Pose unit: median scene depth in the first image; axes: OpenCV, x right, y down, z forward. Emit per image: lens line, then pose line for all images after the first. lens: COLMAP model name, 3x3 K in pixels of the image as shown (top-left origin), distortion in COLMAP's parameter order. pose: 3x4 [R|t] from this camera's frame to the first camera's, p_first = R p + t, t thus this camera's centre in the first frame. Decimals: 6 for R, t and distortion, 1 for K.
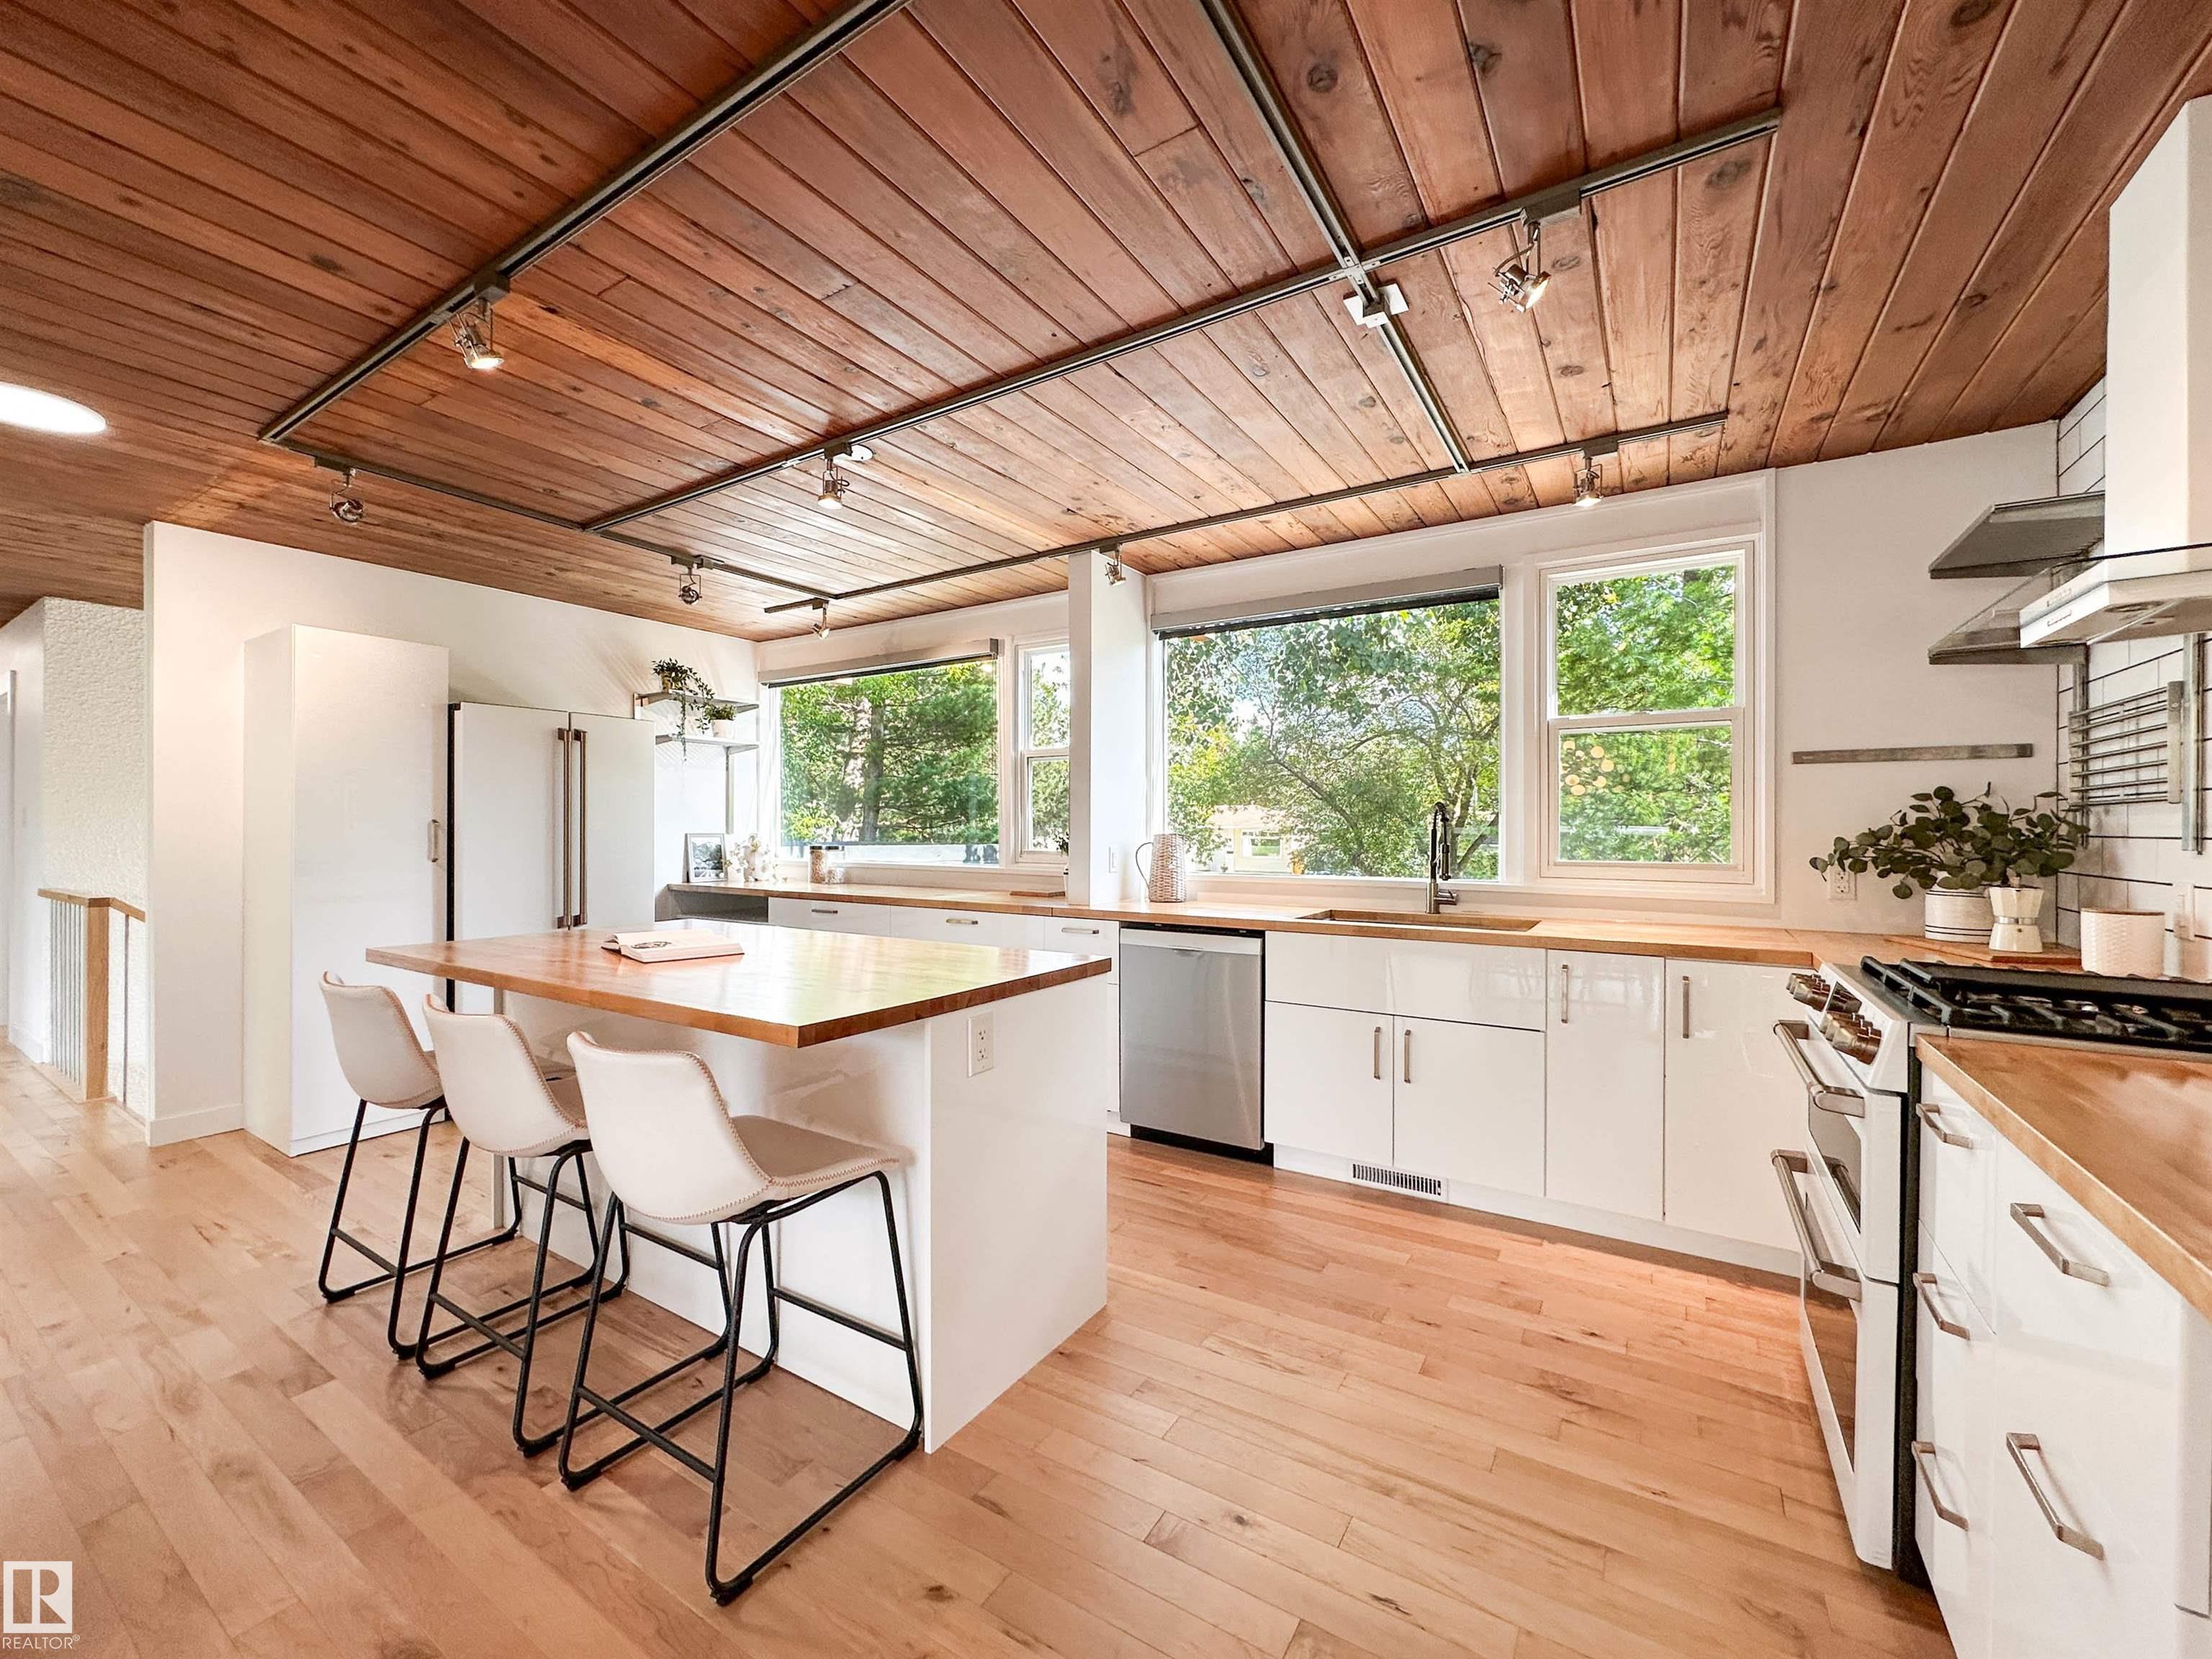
lens RADIAL K [[896.7, 0, 1106.0], [0, 896.7, 829.5], [0, 0, 1]] dist [-0.001537, -0.000132]
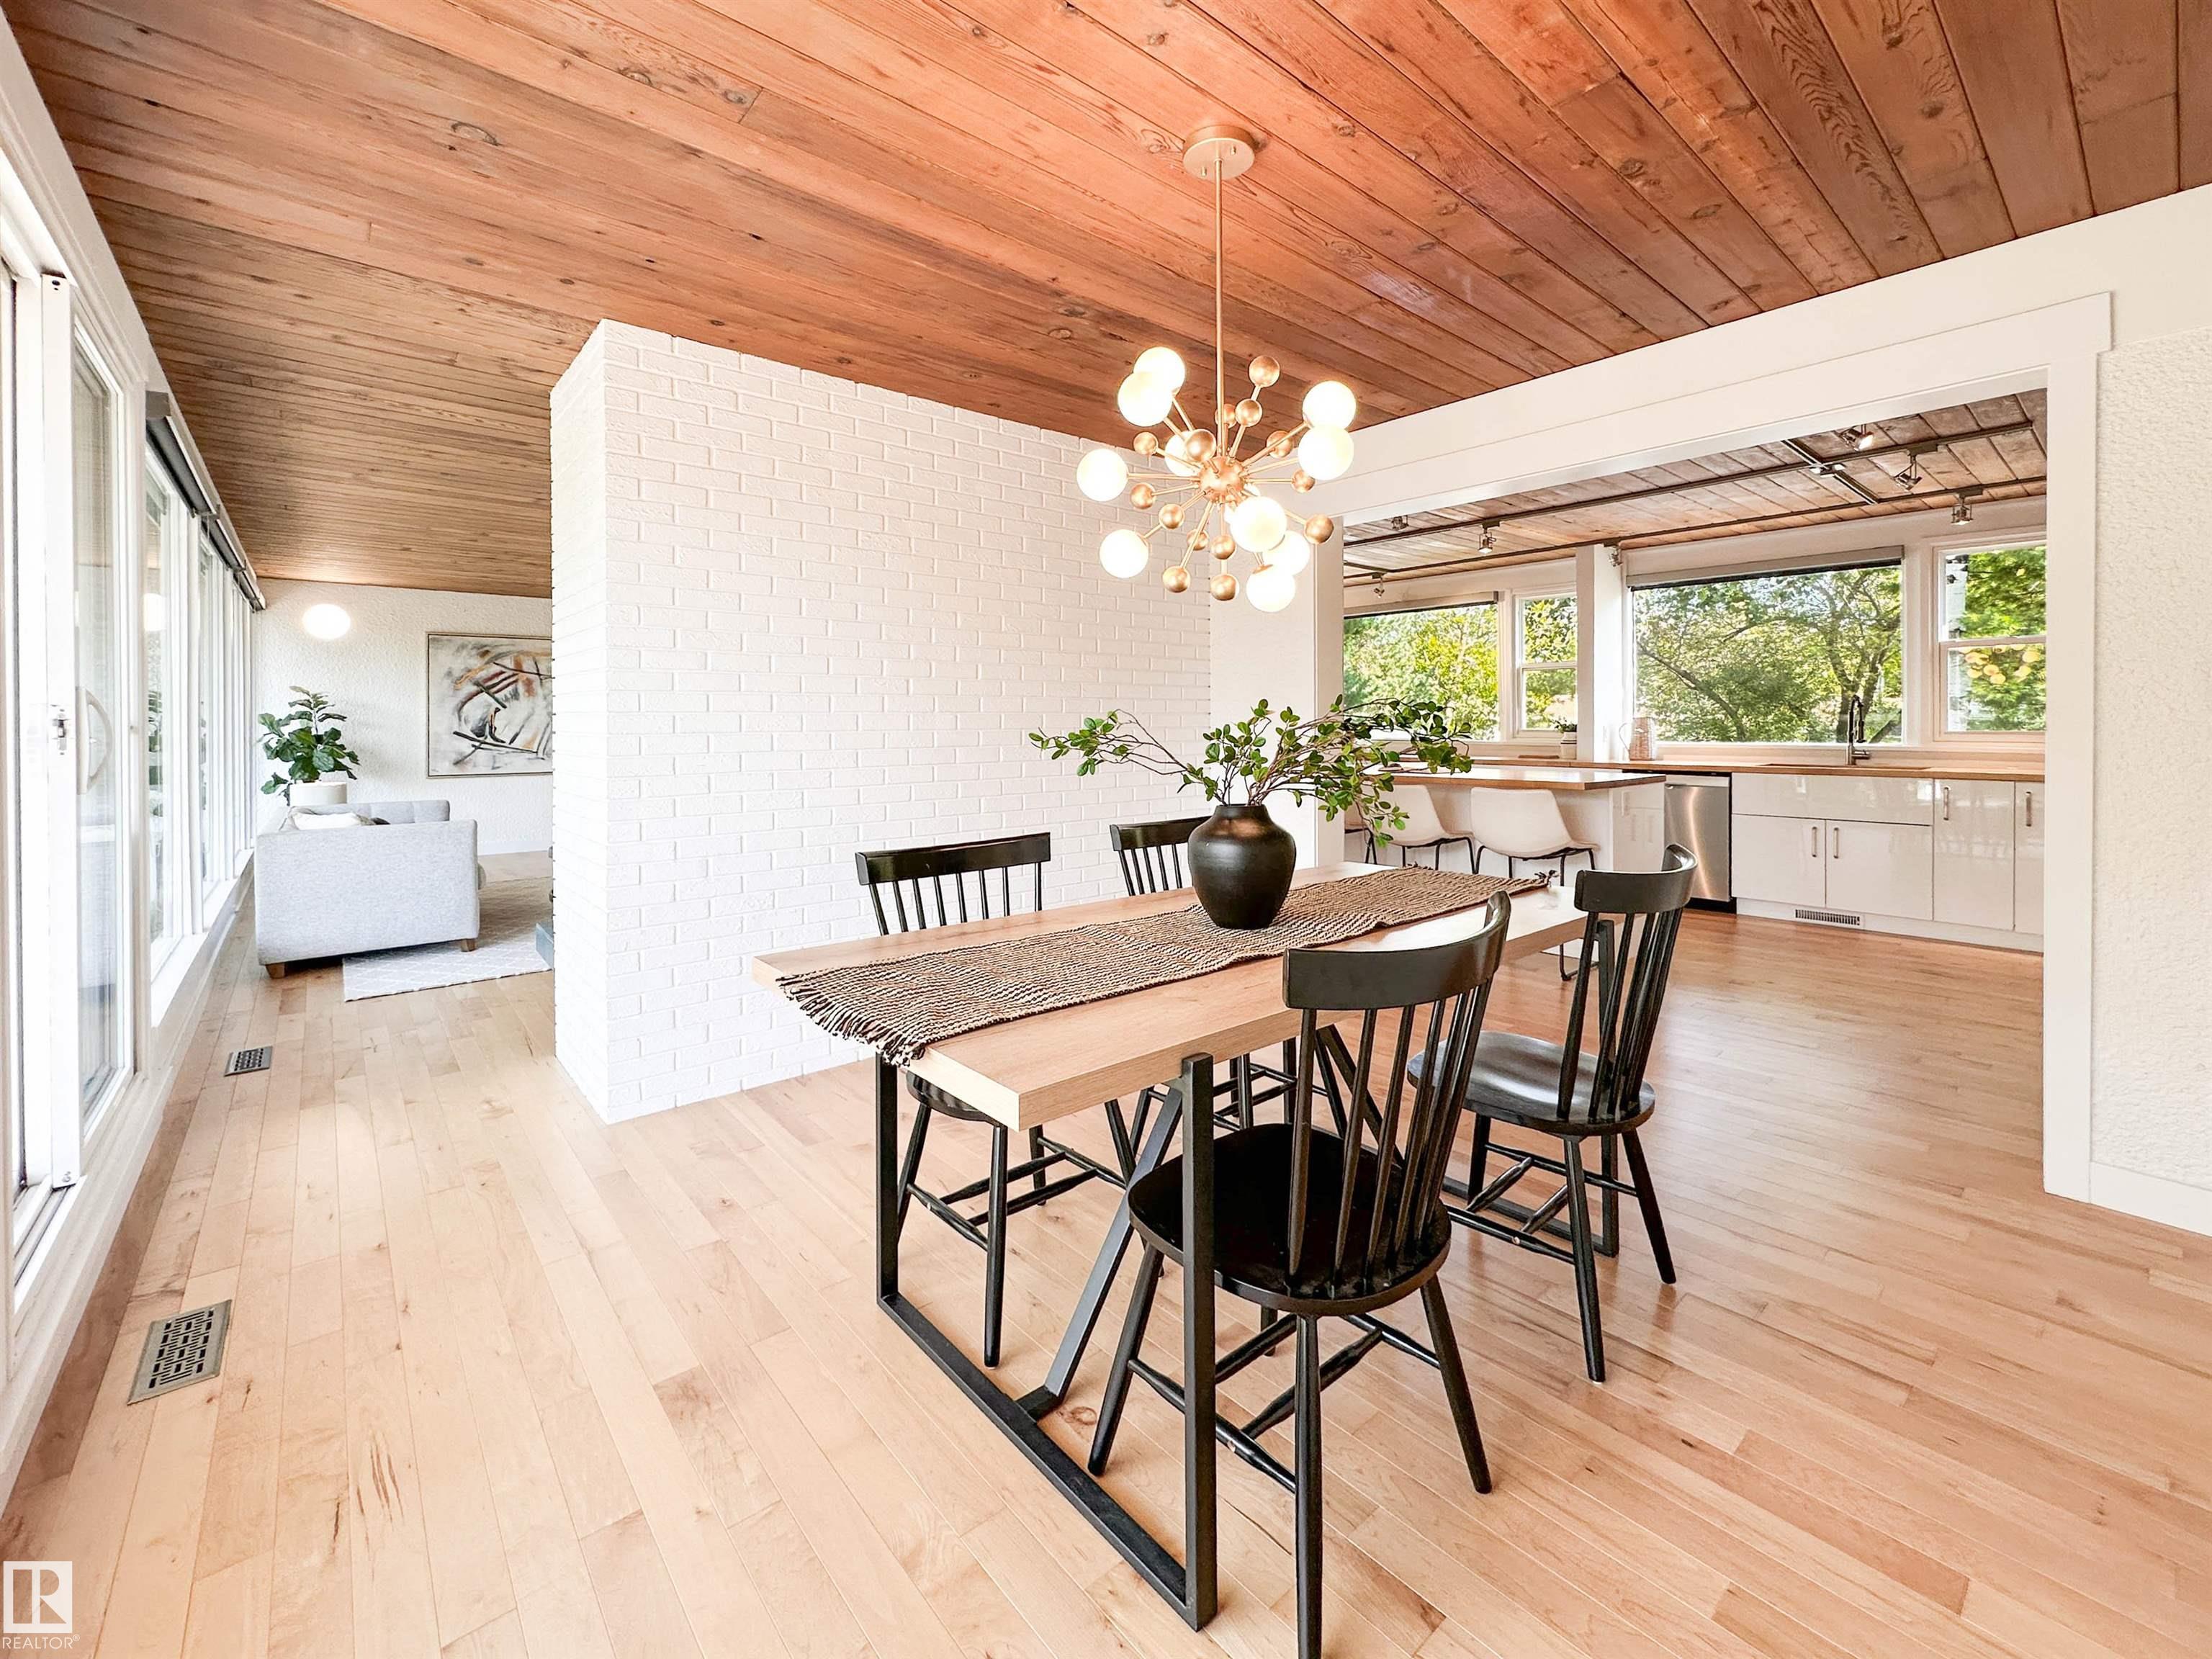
lens RADIAL K [[902.6, 0, 1096.6], [0, 902.6, 723.5], [0, 0, 1]] dist [-0.000581, -0.000104]
pose [[0.947684, -0.003932, -0.319187, -0.415807], [0.004241, 0.999991, 0.000273, 0.014638], [0.319183, -0.001612, 0.947692, -0.999342]]
